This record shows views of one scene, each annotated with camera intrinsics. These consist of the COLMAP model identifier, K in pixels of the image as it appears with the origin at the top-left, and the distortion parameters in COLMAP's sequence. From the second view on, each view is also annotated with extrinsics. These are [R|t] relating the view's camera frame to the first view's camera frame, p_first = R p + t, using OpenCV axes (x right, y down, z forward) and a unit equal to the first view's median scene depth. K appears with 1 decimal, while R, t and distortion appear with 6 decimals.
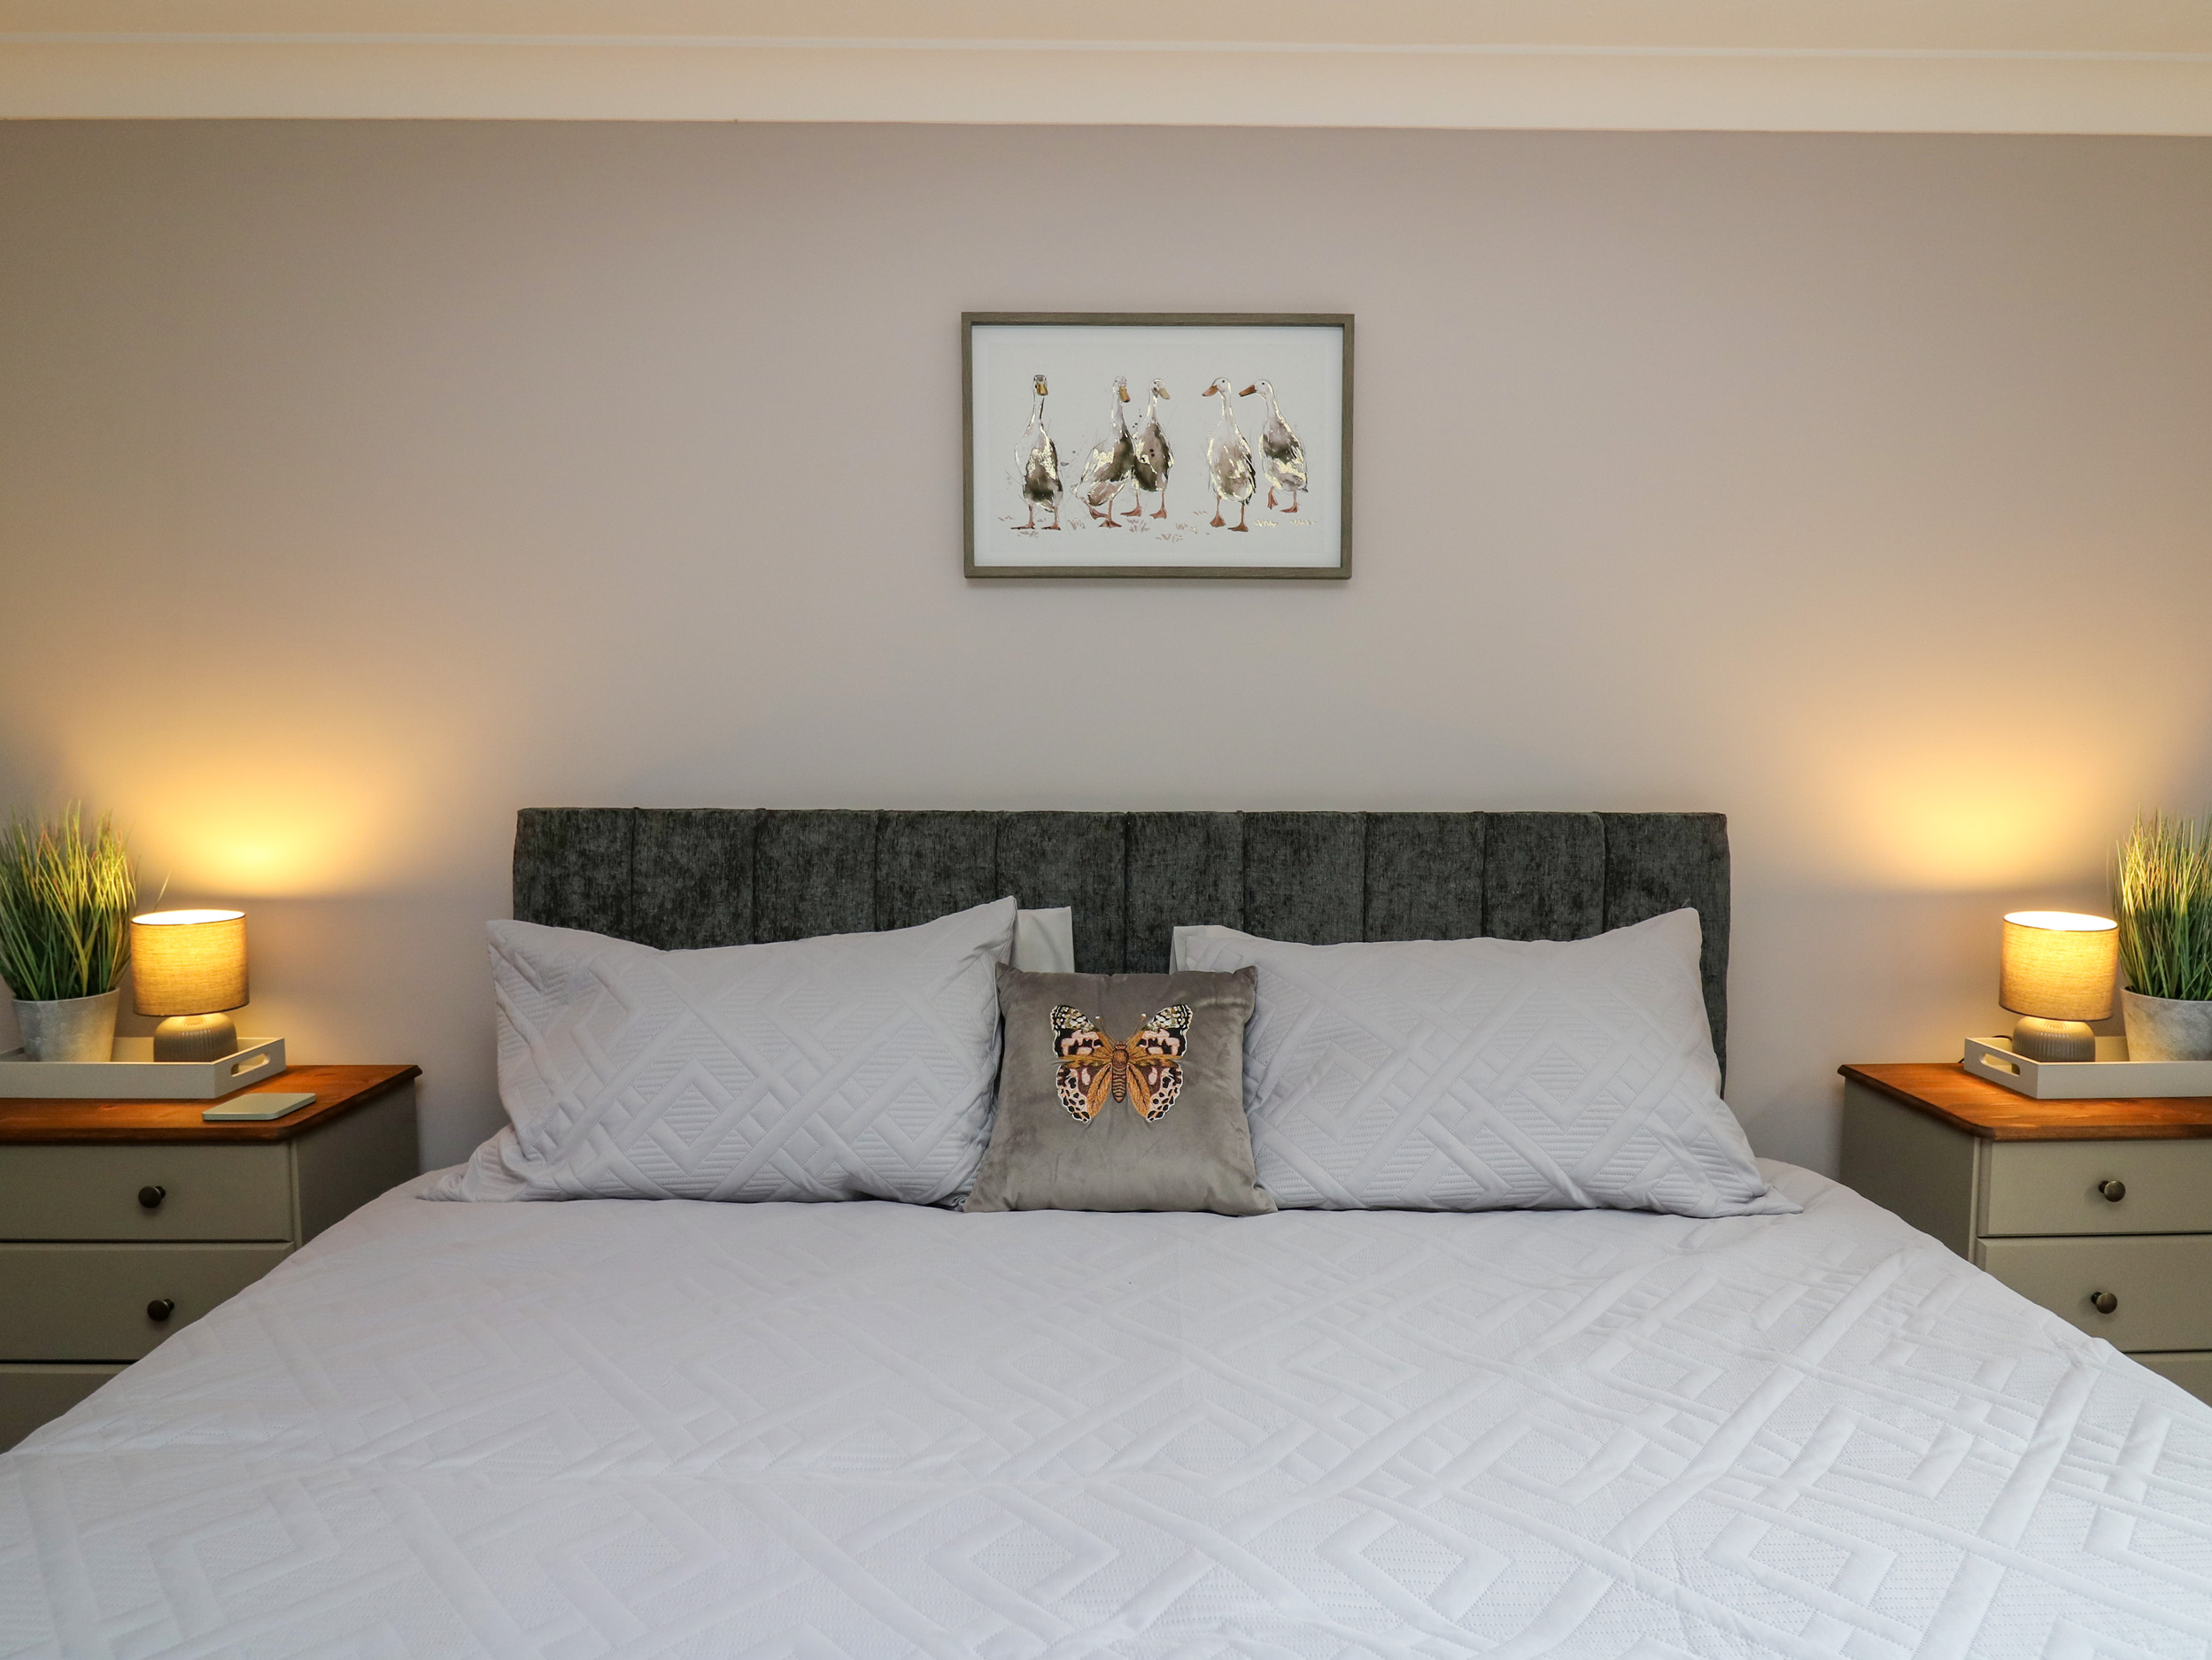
lens RADIAL K [[1304.3, 0, 1106.0], [0, 1304.3, 830.0], [0, 0, 1]] dist [-0.005619, -0.003047]
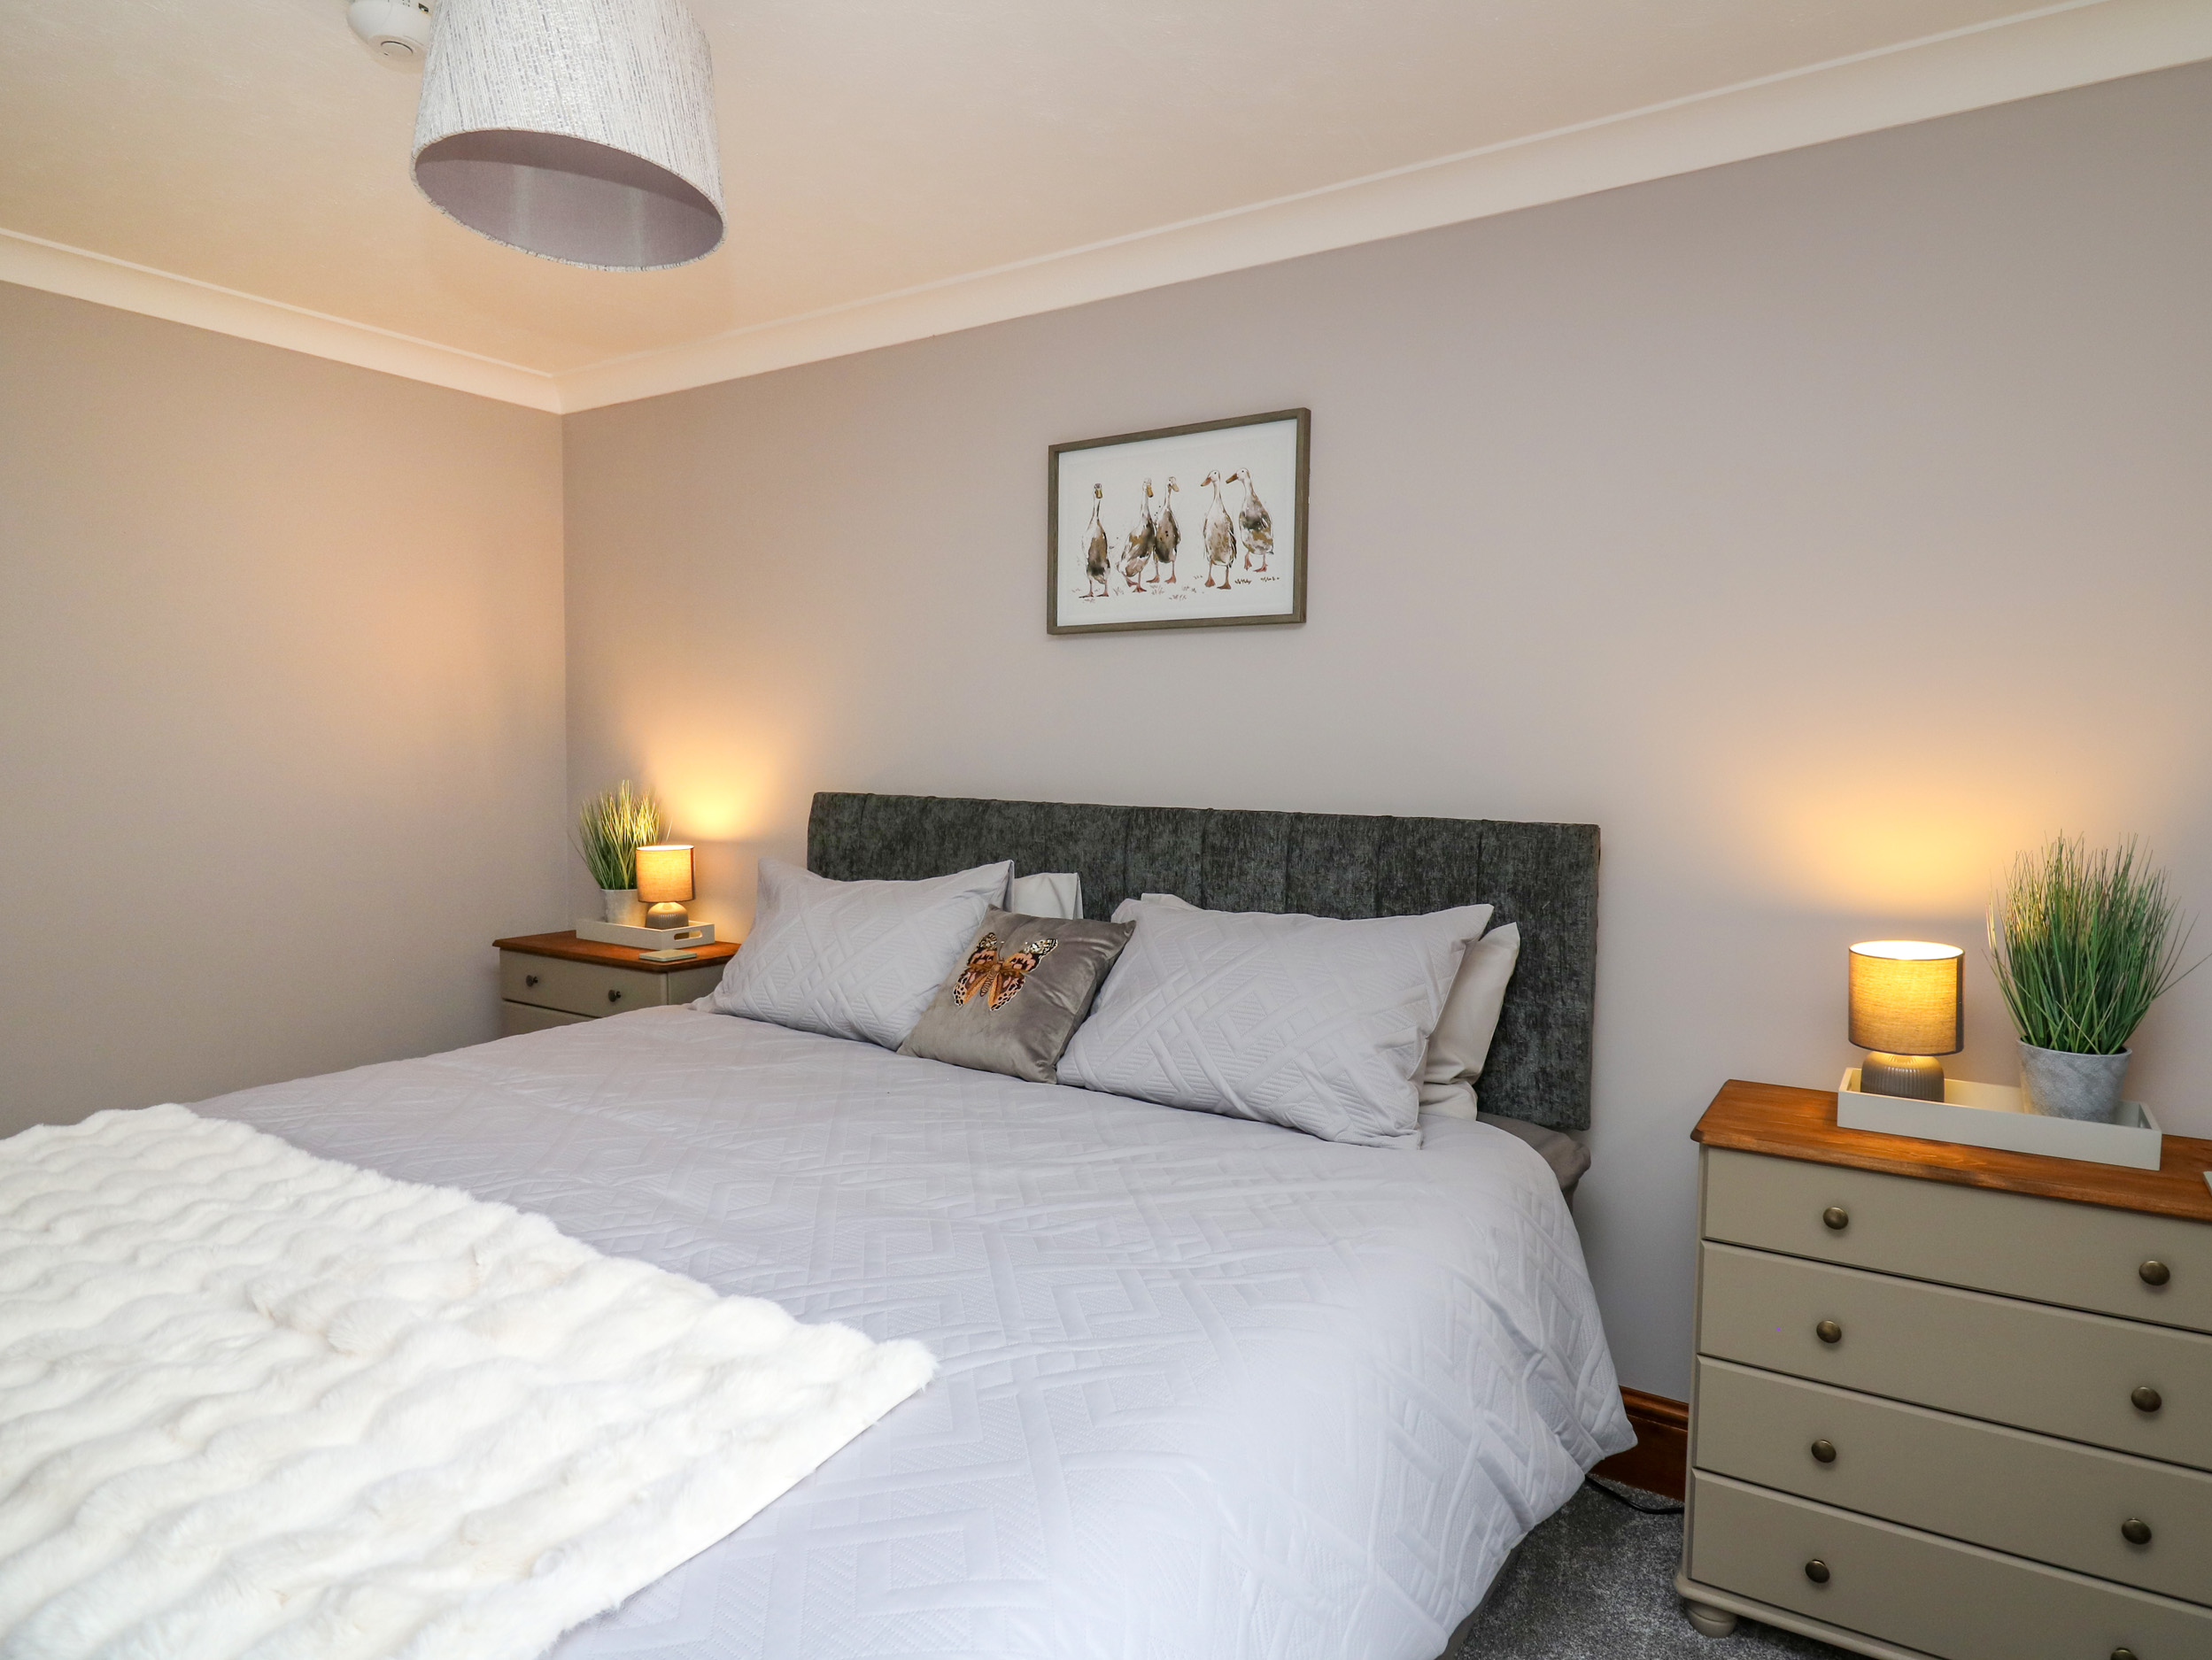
lens RADIAL K [[1291.0, 0, 1106.0], [0, 1291.0, 830.0], [0, 0, 1]] dist [0.003806, -0.000037]
pose [[0.825265, 0.042018, -0.563180, 0.736351], [-0.047315, 0.998867, 0.005190, 0.005159], [0.562760, 0.022363, 0.826318, -0.104028]]
